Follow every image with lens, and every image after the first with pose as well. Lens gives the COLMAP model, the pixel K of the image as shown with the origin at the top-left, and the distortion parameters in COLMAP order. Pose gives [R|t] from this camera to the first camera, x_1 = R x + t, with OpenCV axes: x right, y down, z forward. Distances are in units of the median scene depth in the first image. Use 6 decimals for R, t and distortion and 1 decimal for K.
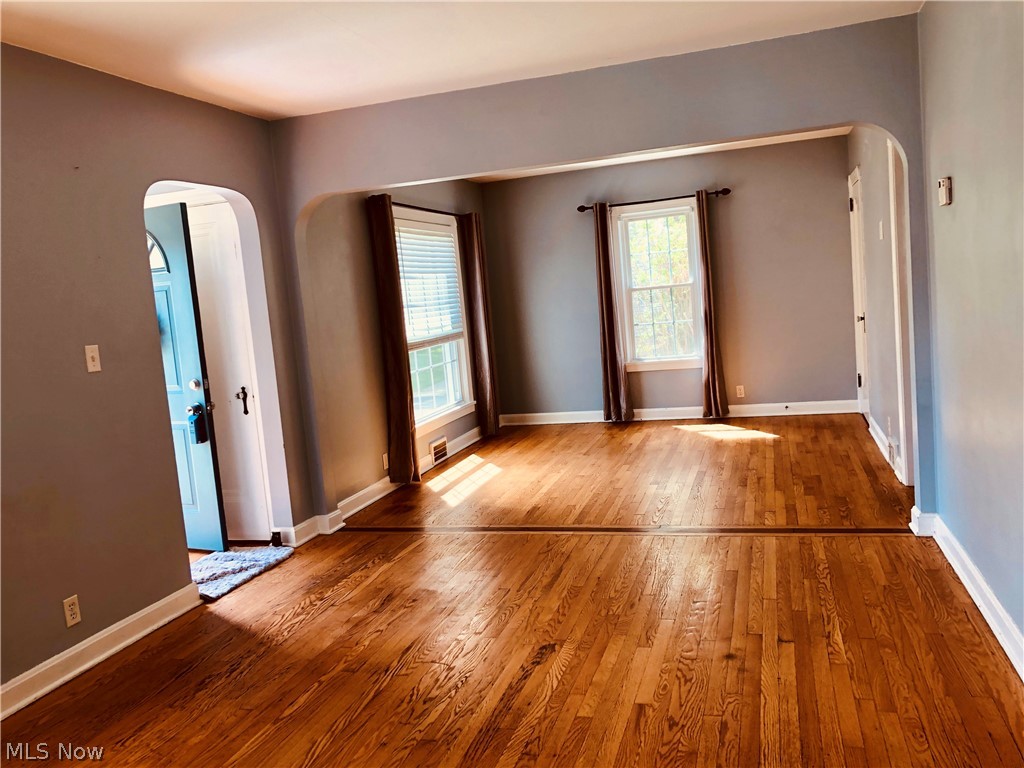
lens RADIAL K [[828.8, 0, 519.2], [0, 828.8, 378.7], [0, 0, 1]] dist [0.017889, 0.008636]
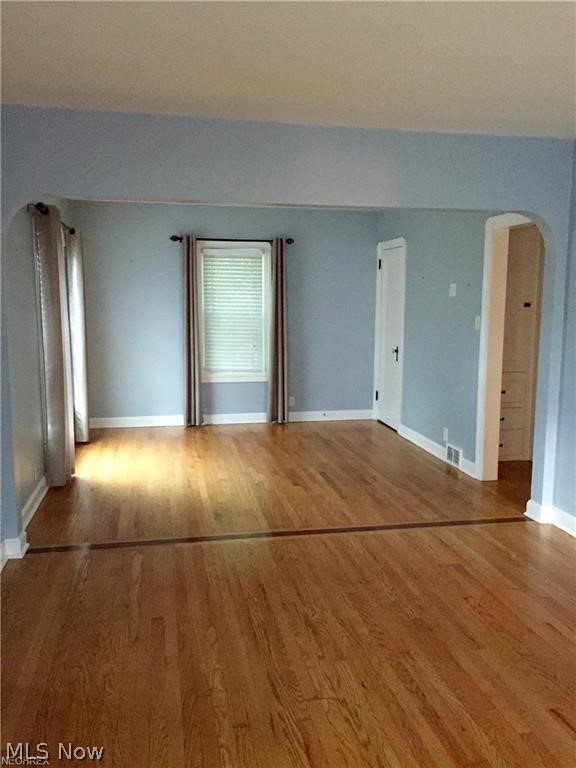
lens RADIAL K [[652.6, 0, 288.5], [0, 652.6, 385.6], [0, 0, 1]] dist [0.029859, -0.029073]
pose [[0.879602, 0.027265, 0.474928, -0.227527], [-0.033960, 0.999408, 0.005521, -0.015331], [-0.474497, -0.020985, 0.880007, 0.148273]]
